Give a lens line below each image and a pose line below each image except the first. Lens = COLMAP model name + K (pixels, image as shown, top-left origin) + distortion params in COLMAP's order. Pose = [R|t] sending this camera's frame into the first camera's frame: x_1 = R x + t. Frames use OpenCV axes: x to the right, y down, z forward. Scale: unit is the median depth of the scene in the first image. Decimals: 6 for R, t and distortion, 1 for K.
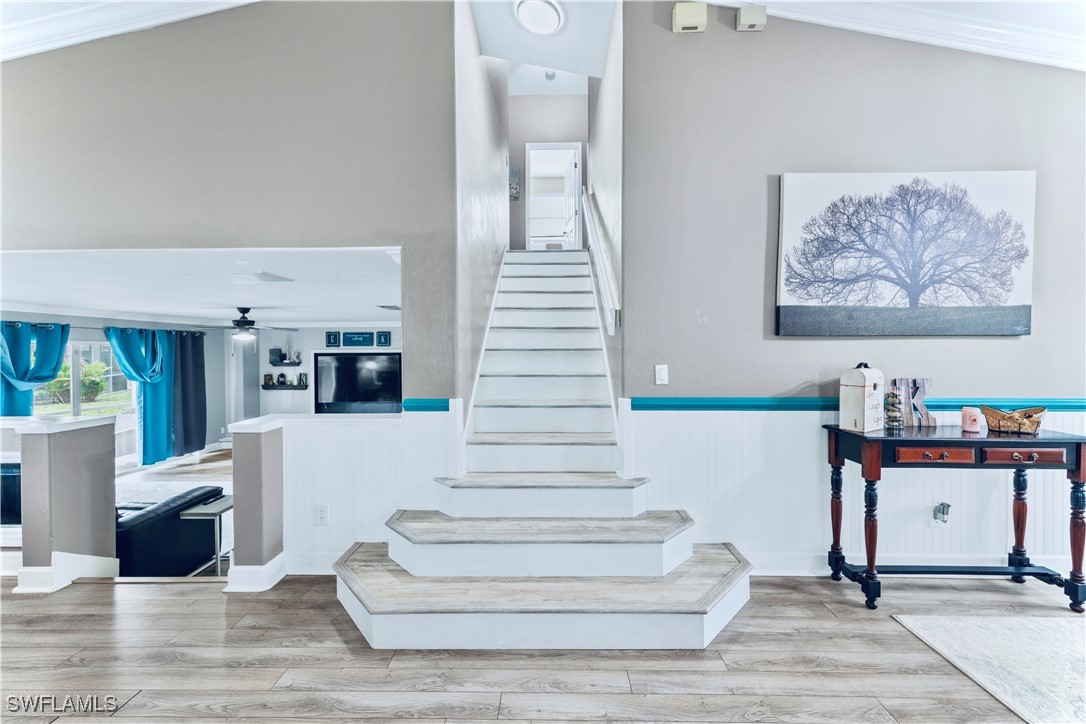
lens RADIAL K [[417.9, 0, 542.1], [0, 417.9, 353.5], [0, 0, 1]] dist [0.006858, 0.000014]
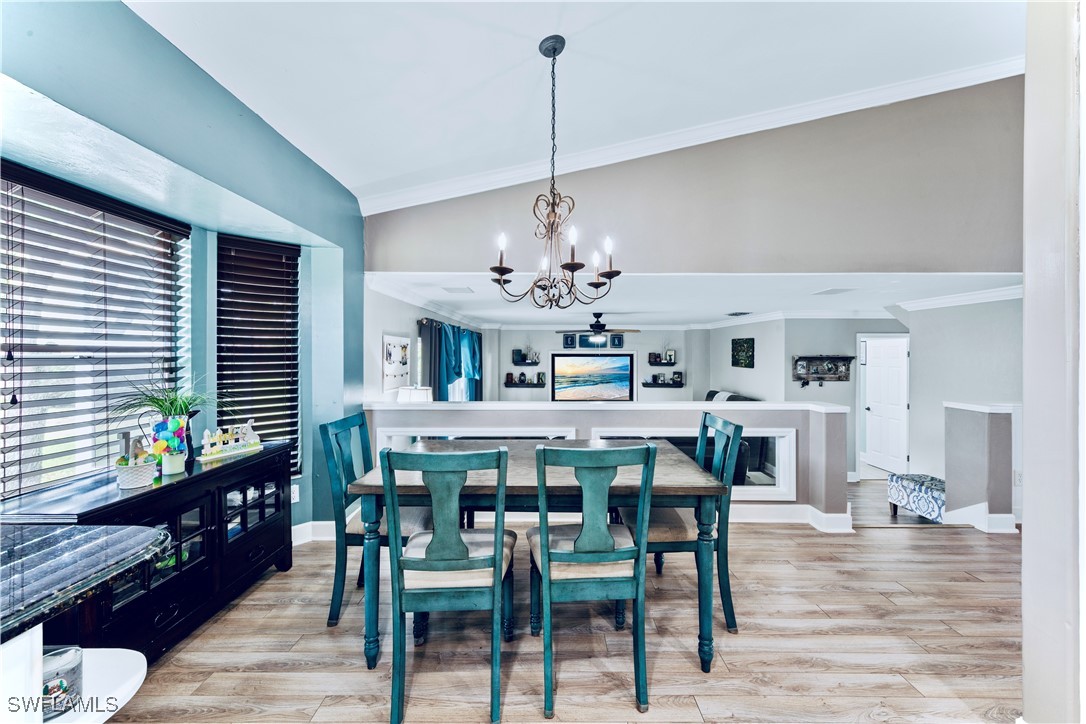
lens RADIAL K [[421.5, 0, 545.9], [0, 421.5, 359.3], [0, 0, 1]] dist [0.008407, 0.000049]
pose [[0.999750, 0.006690, 0.021354, -2.070477], [-0.006862, 0.999944, 0.008026, 0.016390], [-0.021299, -0.008170, 0.999740, -0.304312]]
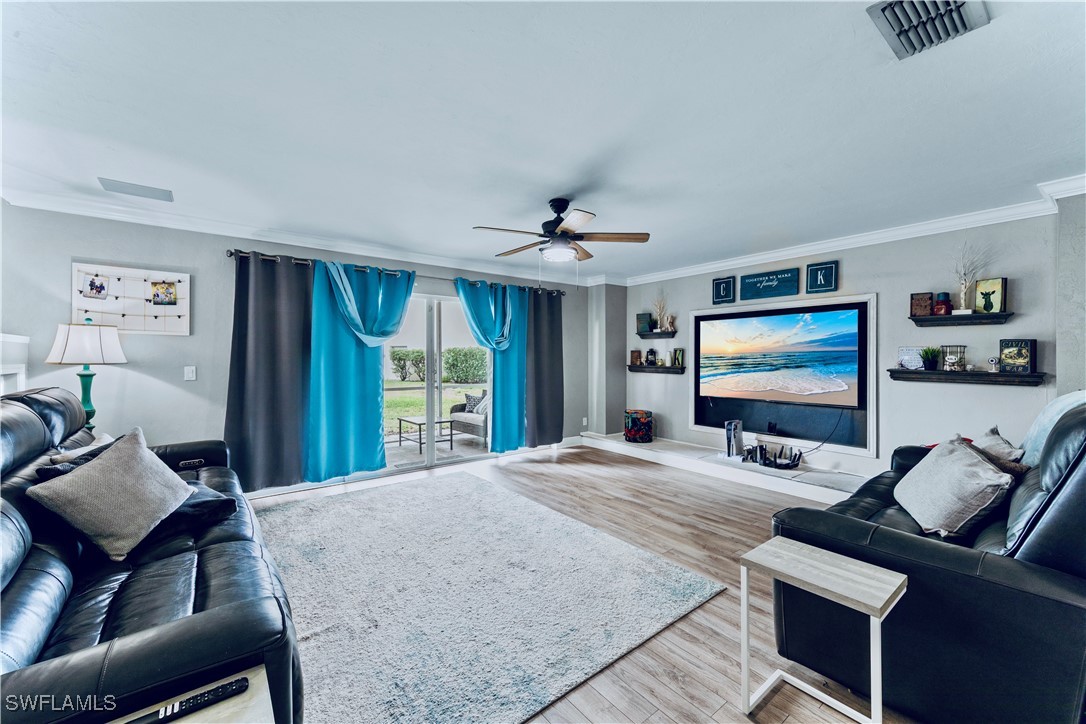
lens RADIAL K [[421.5, 0, 545.9], [0, 421.5, 359.3], [0, 0, 1]] dist [0.008407, 0.000049]
pose [[0.635927, 0.009568, -0.771690, -0.705361], [-0.008531, 0.999949, 0.005368, 0.220584], [0.771702, 0.003170, 0.635976, 1.517689]]
